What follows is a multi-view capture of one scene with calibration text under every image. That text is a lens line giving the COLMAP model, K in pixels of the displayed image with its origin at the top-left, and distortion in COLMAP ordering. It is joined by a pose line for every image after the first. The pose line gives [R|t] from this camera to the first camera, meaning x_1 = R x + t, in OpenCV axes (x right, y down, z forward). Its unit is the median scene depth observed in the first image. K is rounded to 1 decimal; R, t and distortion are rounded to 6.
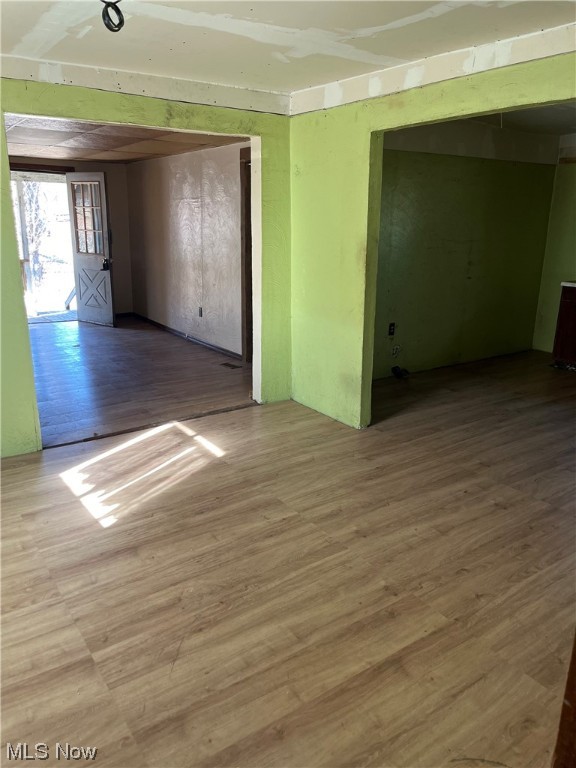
lens RADIAL K [[595.5, 0, 290.2], [0, 595.5, 380.4], [0, 0, 1]] dist [0.073381, -0.088205]
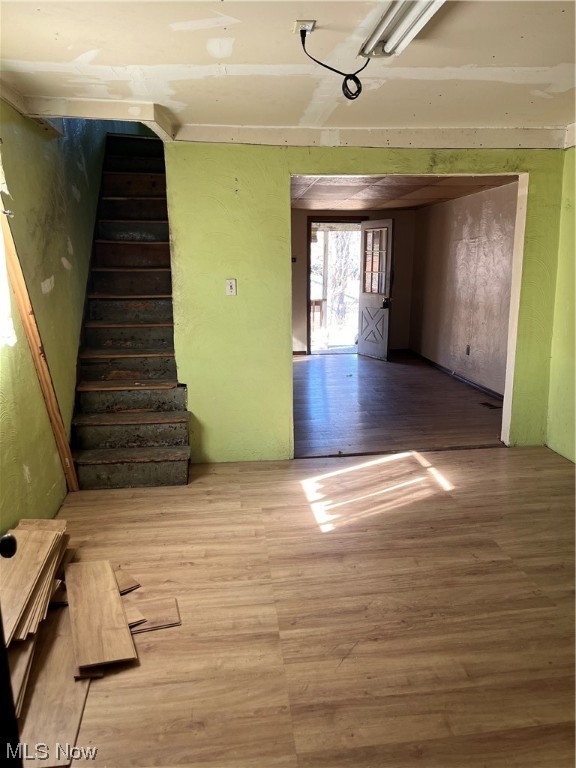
lens RADIAL K [[595.5, 0, 295.4], [0, 595.5, 383.1], [0, 0, 1]] dist [0.073381, -0.088205]
pose [[0.881966, 0.074114, -0.465449, 0.118372], [-0.103768, 0.993861, -0.038372, 0.015048], [0.459748, 0.082141, 0.884242, -0.021643]]
